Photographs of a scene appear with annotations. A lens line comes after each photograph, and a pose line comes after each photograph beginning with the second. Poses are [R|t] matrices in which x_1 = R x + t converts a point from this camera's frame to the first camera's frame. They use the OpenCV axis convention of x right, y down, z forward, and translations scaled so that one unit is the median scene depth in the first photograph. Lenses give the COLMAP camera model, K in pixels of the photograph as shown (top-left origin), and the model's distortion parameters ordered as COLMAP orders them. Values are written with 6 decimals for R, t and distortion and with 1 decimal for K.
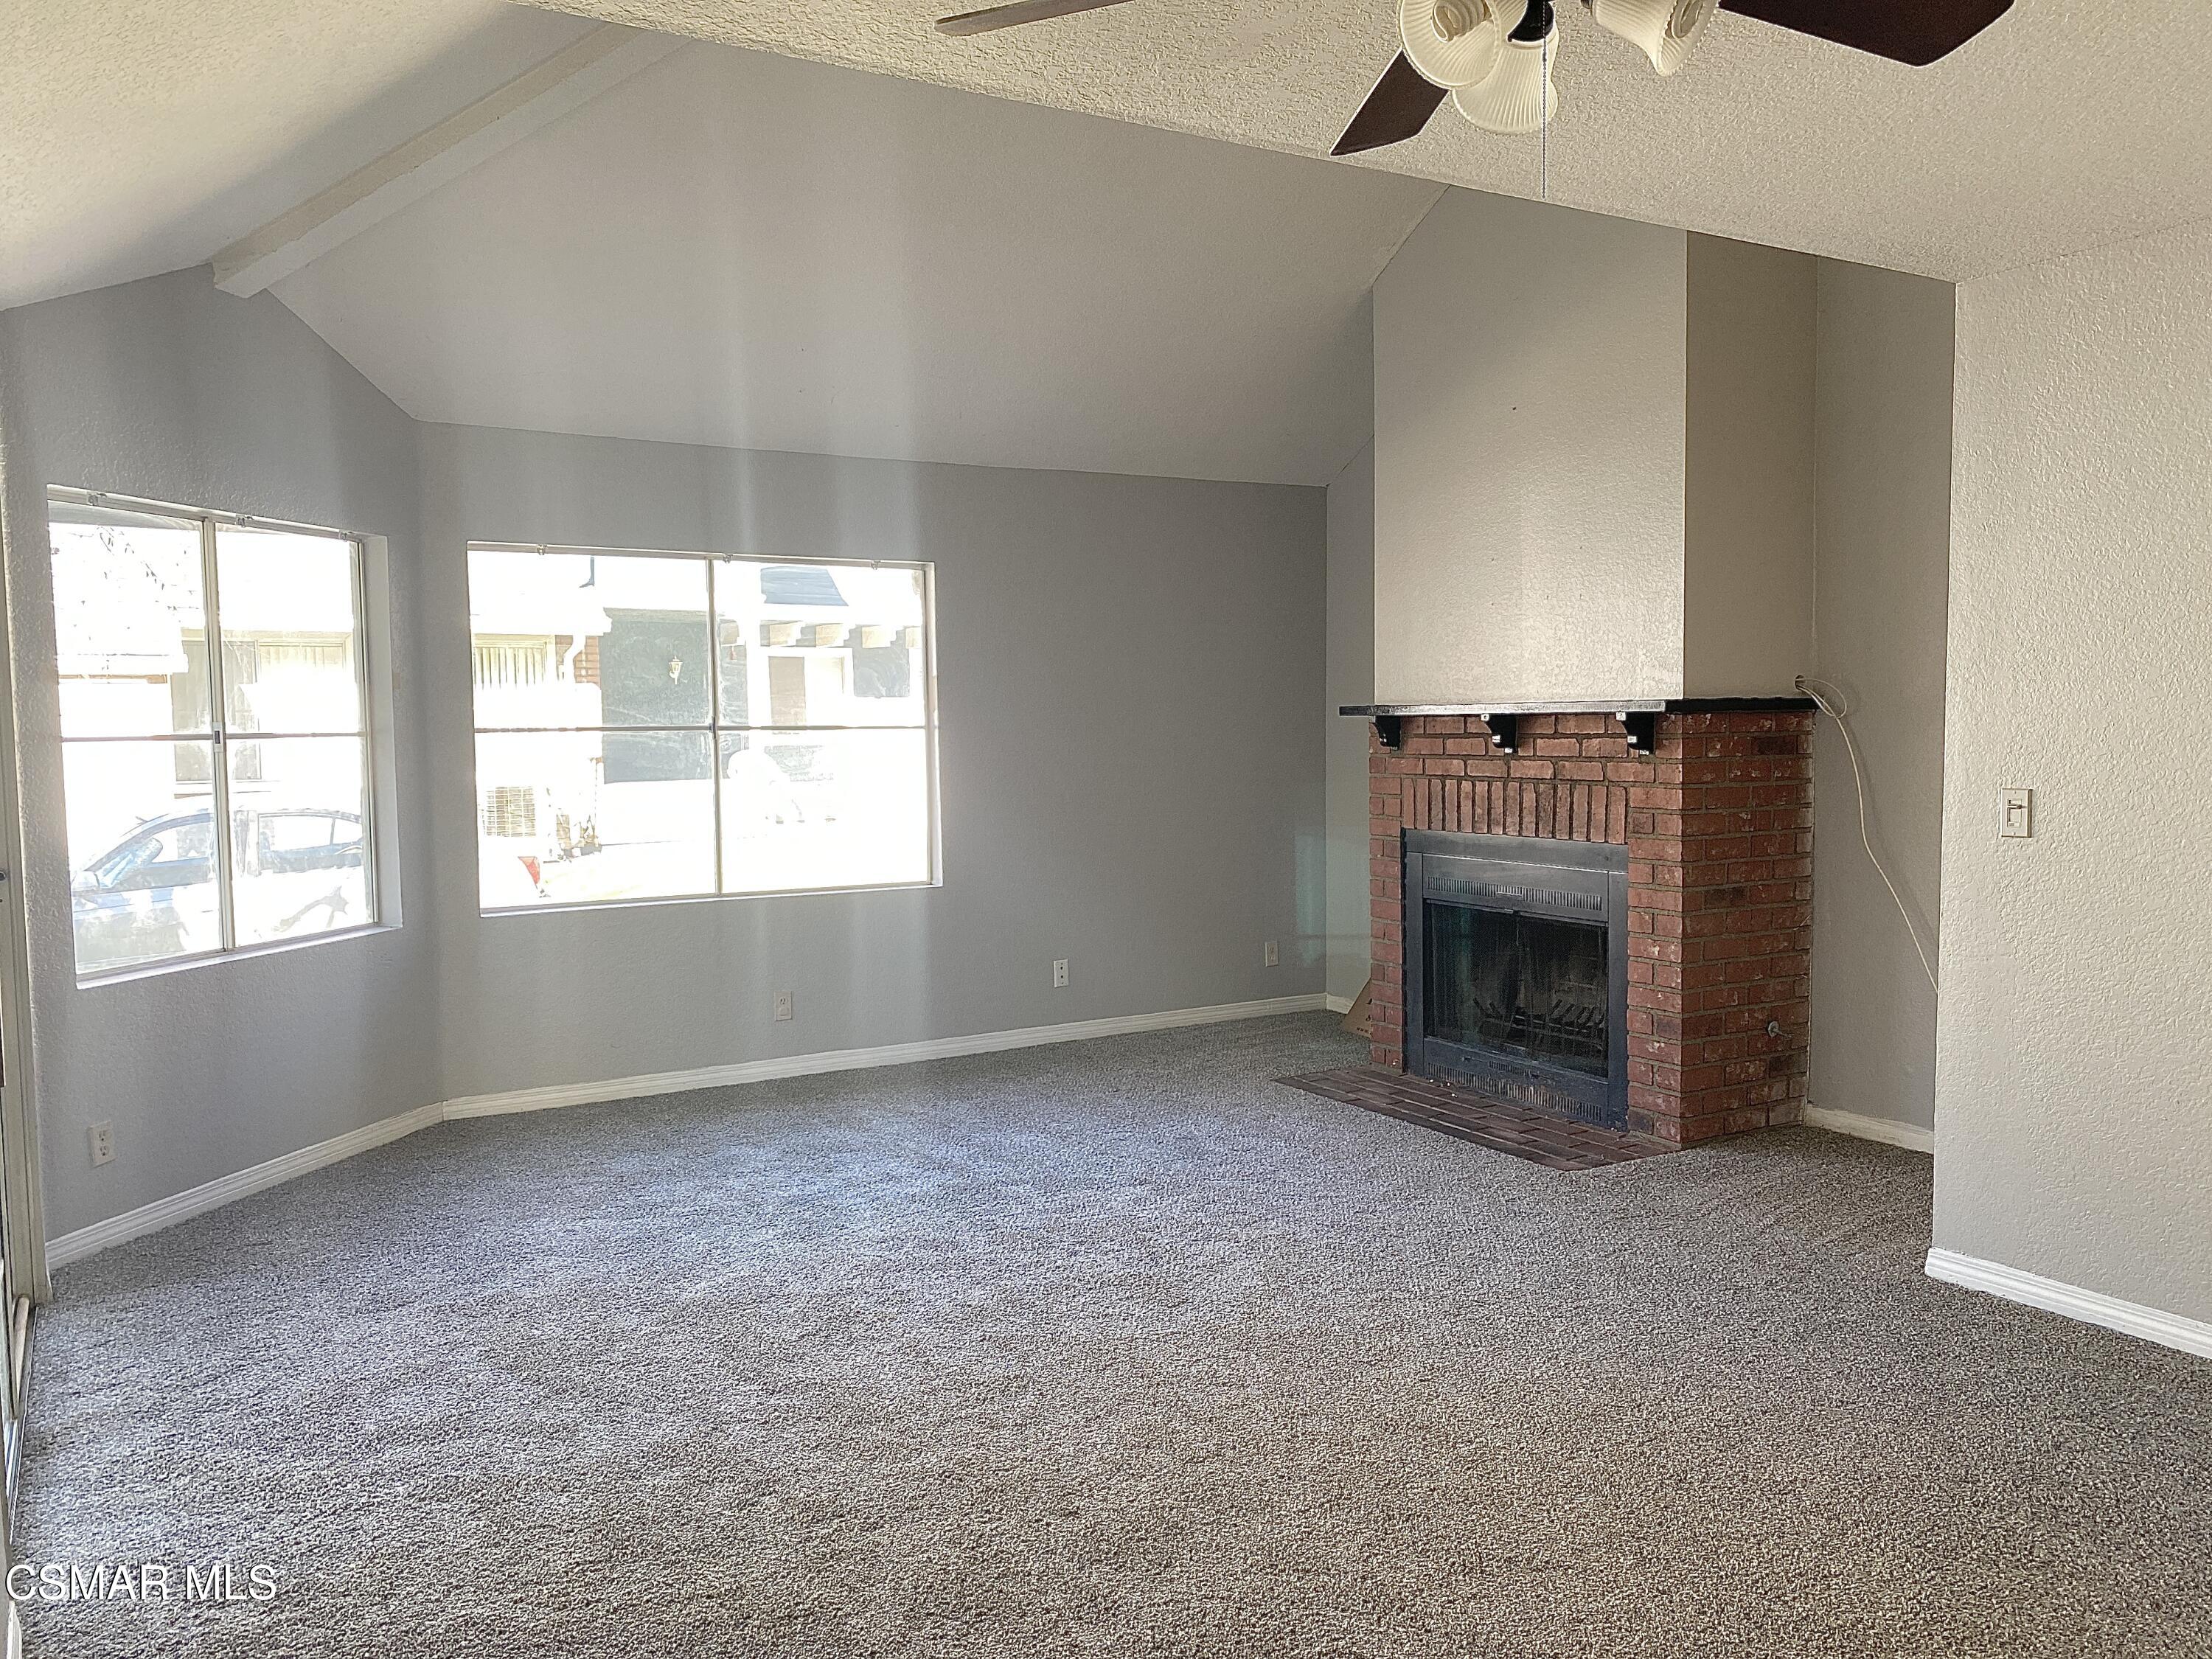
lens RADIAL K [[1710.4, 0, 1108.5], [0, 1710.4, 830.3], [0, 0, 1]] dist [0.069119, -0.014937]
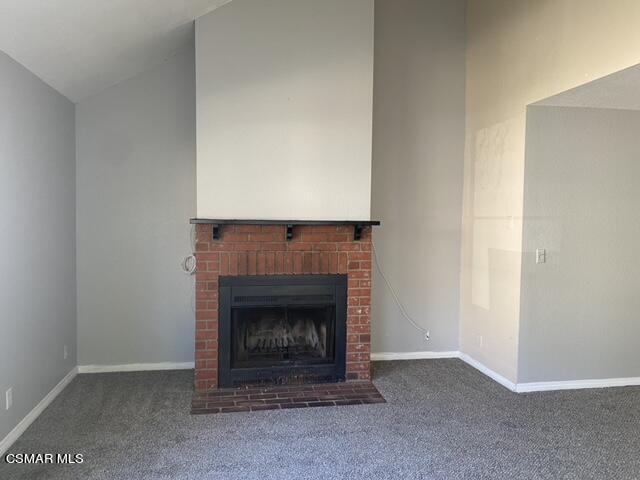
lens RADIAL K [[494.9, 0, 320.2], [0, 494.9, 239.1], [0, 0, 1]] dist [0.069119, -0.014937]
pose [[0.340673, -0.018918, 0.939991, -0.424287], [0.047110, 0.998885, 0.003030, -0.048439], [-0.939001, 0.043250, 0.341185, 0.742620]]
